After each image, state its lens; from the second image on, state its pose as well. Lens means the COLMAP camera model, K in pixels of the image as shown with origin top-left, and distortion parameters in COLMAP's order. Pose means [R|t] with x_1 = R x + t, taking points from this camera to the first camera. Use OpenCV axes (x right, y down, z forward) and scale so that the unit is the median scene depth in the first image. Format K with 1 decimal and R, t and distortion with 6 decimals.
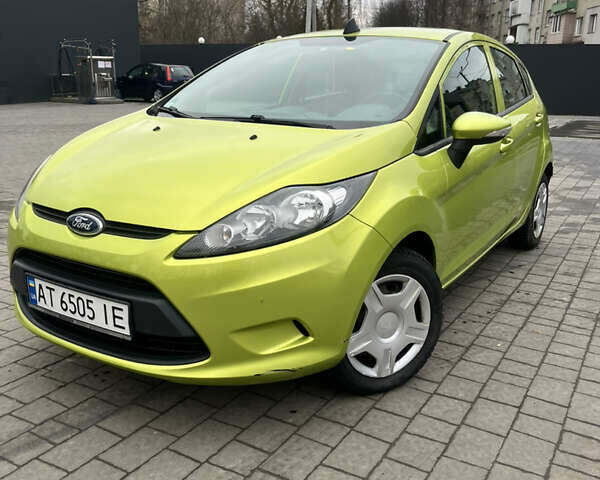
lens RADIAL K [[605.8, 0, 300.0], [0, 605.8, 233.9], [0, 0, 1]] dist [0.039387, -0.024116]
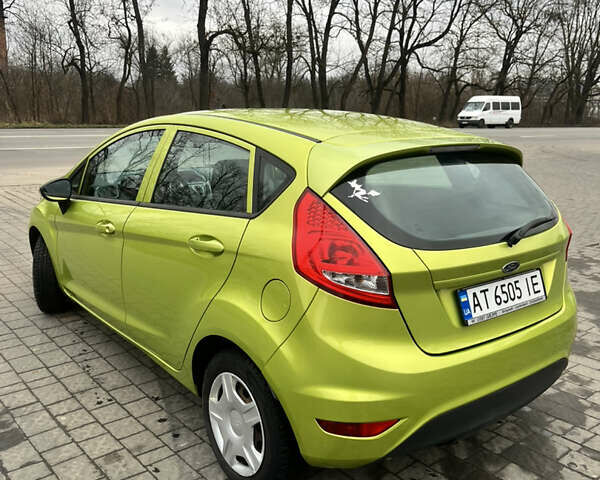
lens RADIAL K [[605.8, 0, 300.0], [0, 605.8, 233.9], [0, 0, 1]] dist [0.039387, -0.024116]
pose [[-0.339270, 0.175348, -0.924202, 1.798202], [-0.246466, 0.931582, 0.267225, -0.752443], [0.907827, 0.318446, -0.272841, 2.442121]]
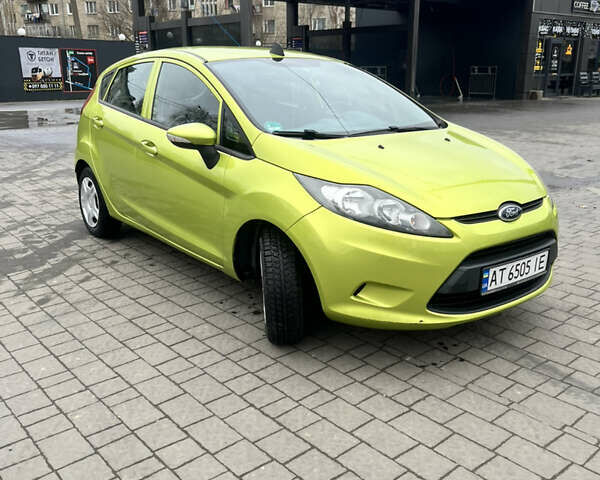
lens RADIAL K [[605.8, 0, 300.0], [0, 605.8, 233.9], [0, 0, 1]] dist [0.039387, -0.024116]
pose [[0.340434, -0.263433, 0.902611, -1.737337], [0.238485, 0.952752, 0.188119, -0.336896], [-0.909522, 0.151217, 0.387174, 0.885148]]
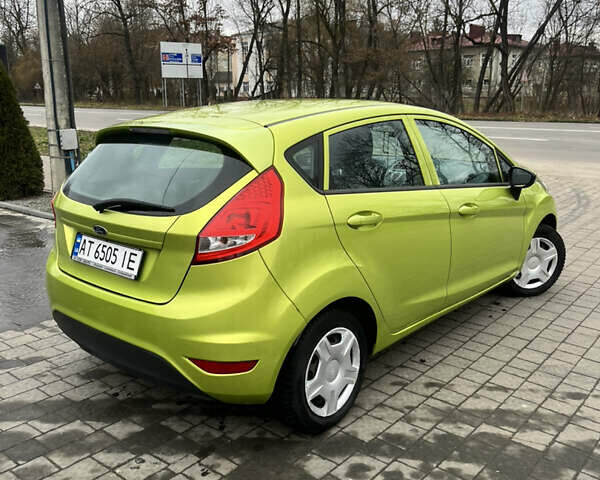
lens RADIAL K [[605.8, 0, 300.0], [0, 605.8, 233.9], [0, 0, 1]] dist [0.039387, -0.024116]
pose [[-0.989266, -0.053104, 0.136132, 0.076744], [0.014385, 0.891707, 0.452384, -1.065741], [-0.145413, 0.449486, -0.881372, 3.579863]]
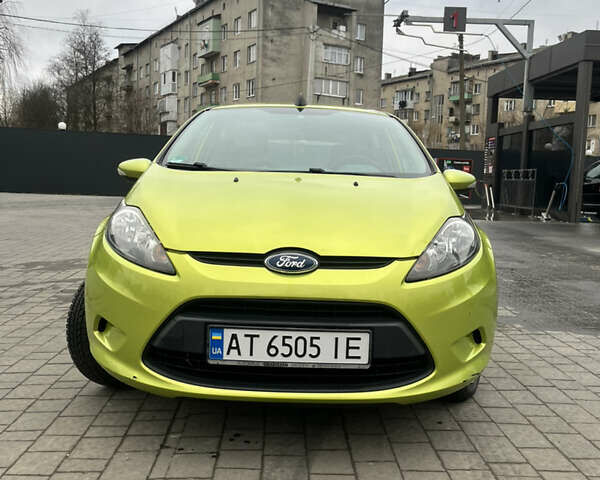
lens RADIAL K [[605.8, 0, 300.0], [0, 605.8, 233.9], [0, 0, 1]] dist [0.039387, -0.024116]
pose [[0.843747, -0.040368, 0.535221, -0.848986], [0.117292, 0.986935, -0.110467, 0.046917], [-0.523769, 0.155983, 0.837458, 0.152824]]
